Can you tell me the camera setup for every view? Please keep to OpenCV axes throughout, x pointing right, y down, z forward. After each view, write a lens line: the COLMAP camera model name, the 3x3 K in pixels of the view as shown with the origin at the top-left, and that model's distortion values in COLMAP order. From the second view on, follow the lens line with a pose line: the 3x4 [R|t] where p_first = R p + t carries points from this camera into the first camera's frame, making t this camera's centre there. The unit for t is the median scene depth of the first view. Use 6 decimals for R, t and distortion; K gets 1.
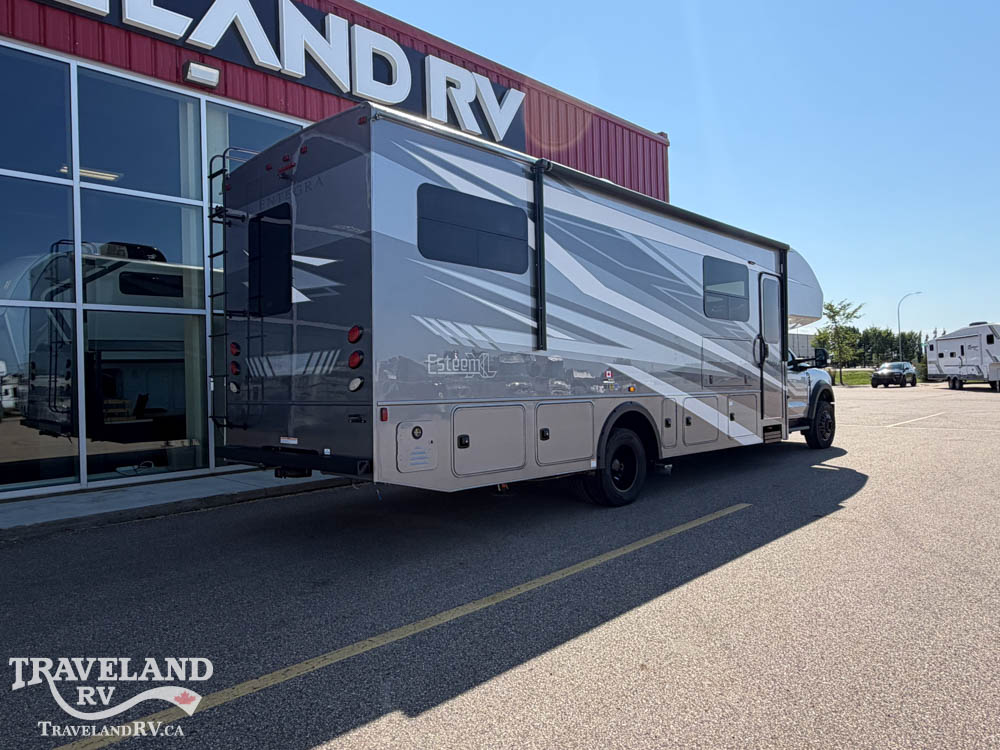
lens RADIAL K [[683.8, 0, 495.9], [0, 683.8, 376.0], [0, 0, 1]] dist [0.000930, 0.001736]
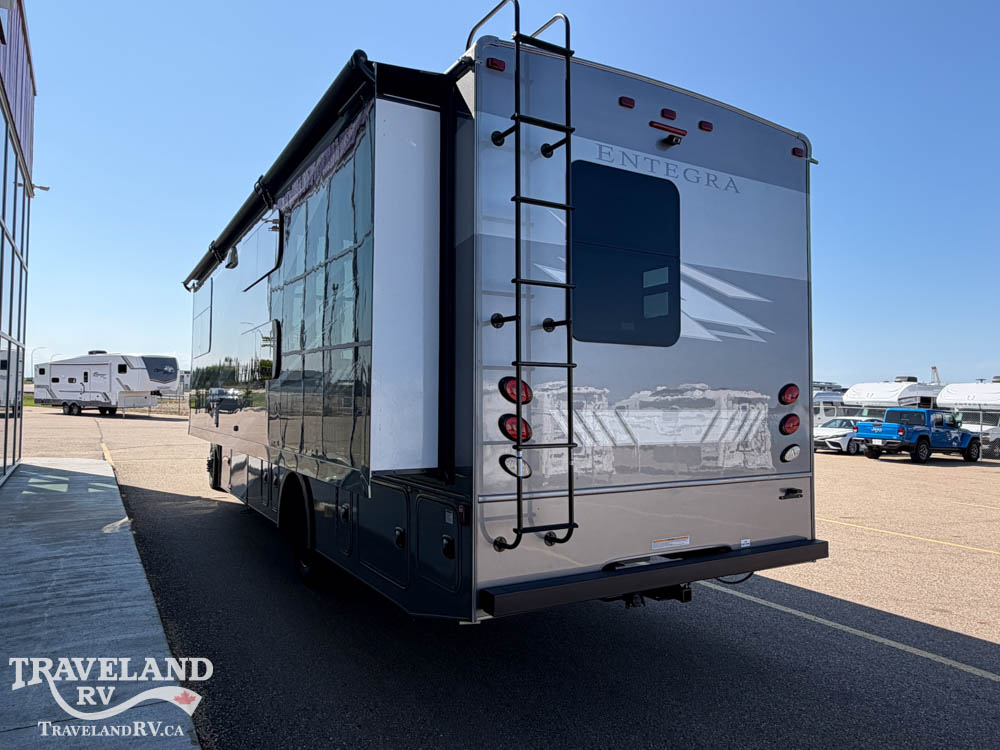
lens RADIAL K [[683.8, 0, 495.9], [0, 683.8, 376.0], [0, 0, 1]] dist [0.000930, 0.001736]
pose [[0.262252, 0.054199, 0.963476, -0.153067], [-0.025326, 0.998464, -0.049273, -0.004399], [-0.964667, -0.011479, 0.263222, 0.154317]]
